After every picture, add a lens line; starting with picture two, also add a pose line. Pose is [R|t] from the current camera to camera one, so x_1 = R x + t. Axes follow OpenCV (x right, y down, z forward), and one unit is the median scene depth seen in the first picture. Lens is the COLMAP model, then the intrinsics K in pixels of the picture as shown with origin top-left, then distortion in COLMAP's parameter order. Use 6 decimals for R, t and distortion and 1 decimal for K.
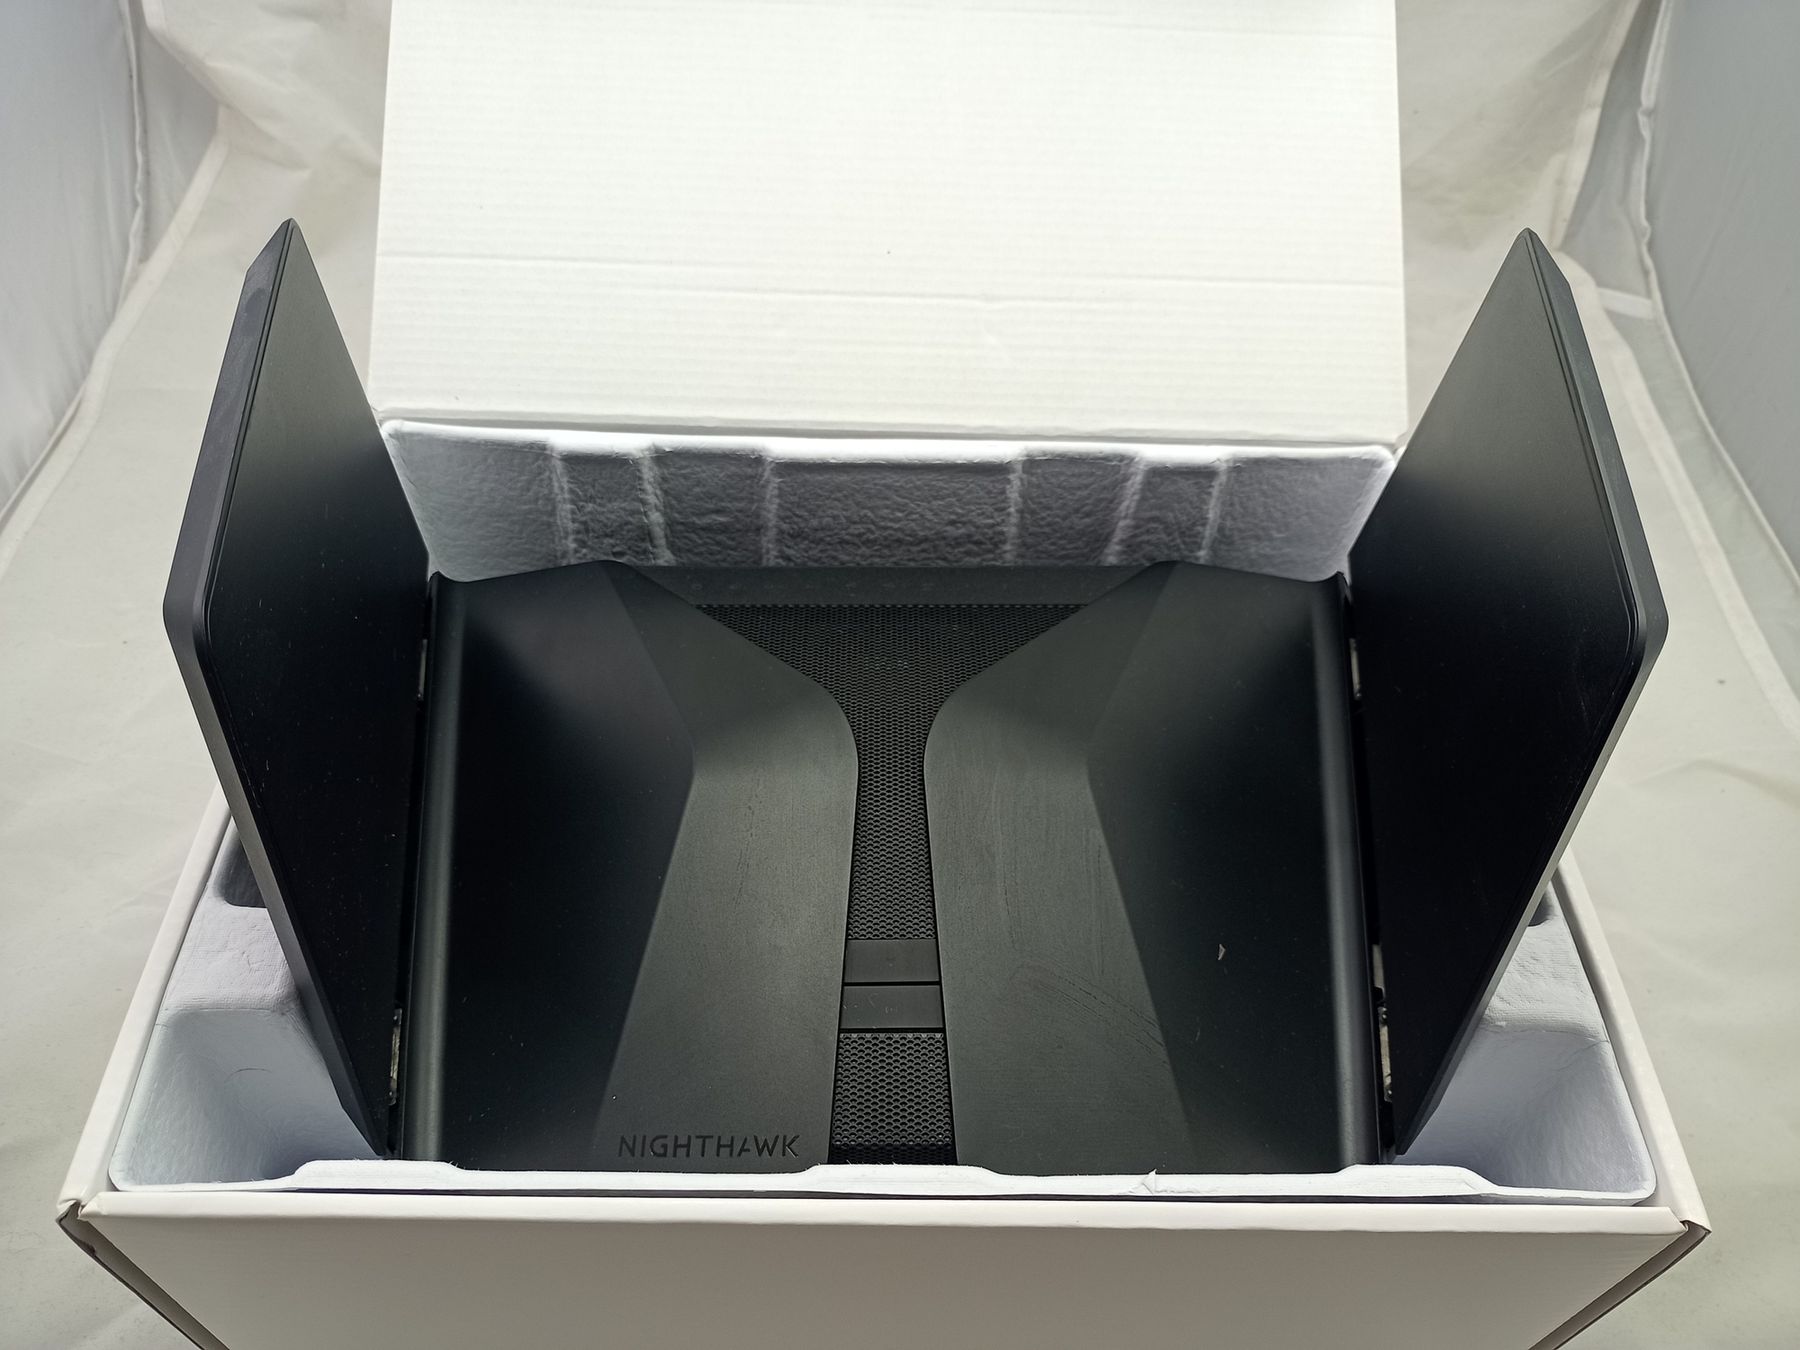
lens RADIAL K [[1397.3, 0, 900.0], [0, 1397.3, 675.0], [0, 0, 1]] dist [0.000401, -0.084431]
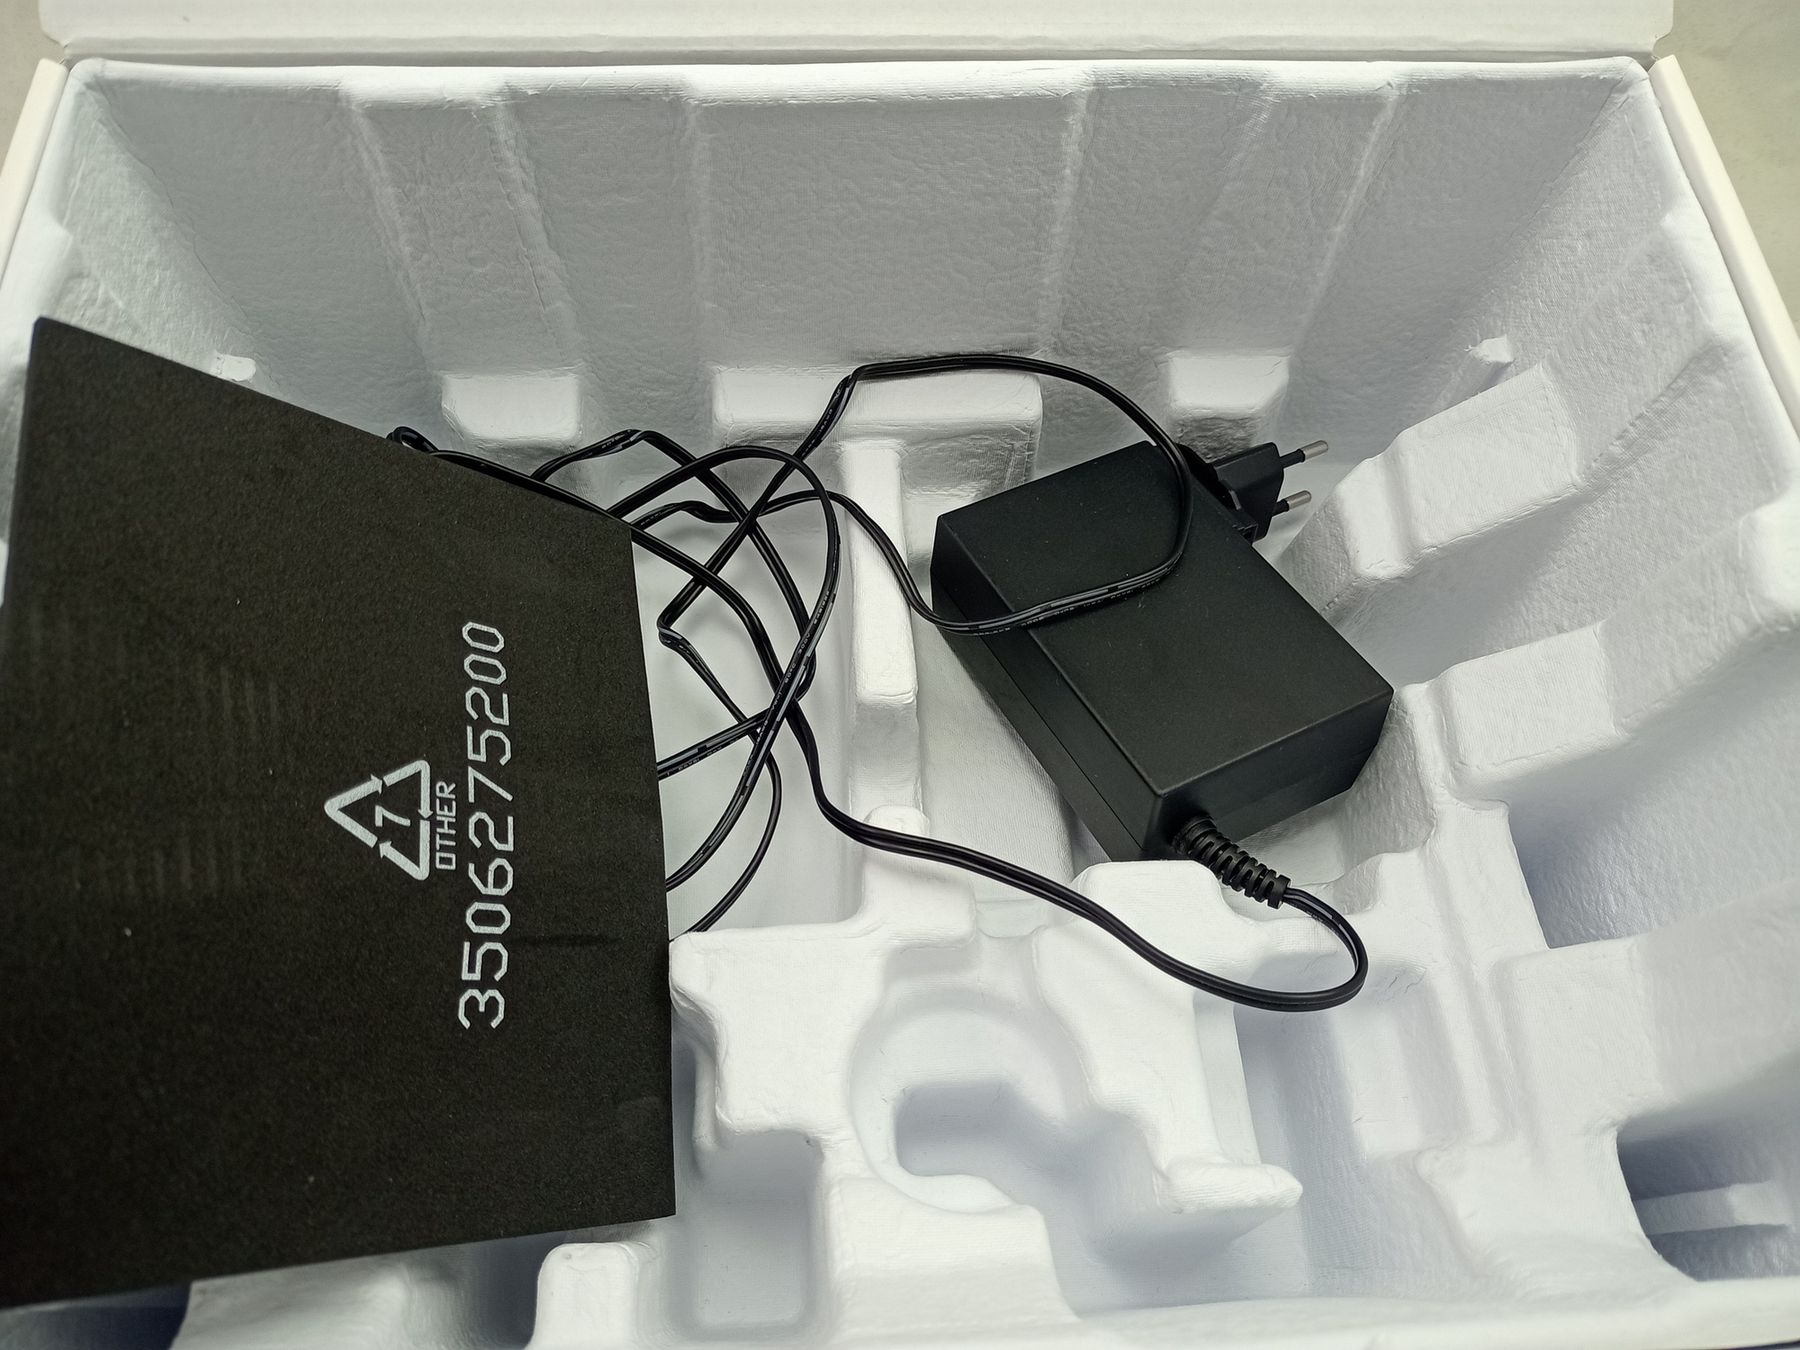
lens RADIAL K [[1397.3, 0, 900.0], [0, 1397.3, 675.0], [0, 0, 1]] dist [0.000401, -0.084431]
pose [[0.998776, -0.041855, 0.026348, -0.026305], [0.034257, 0.969713, 0.241835, -0.050278], [-0.035672, -0.240636, 0.969960, 0.309163]]
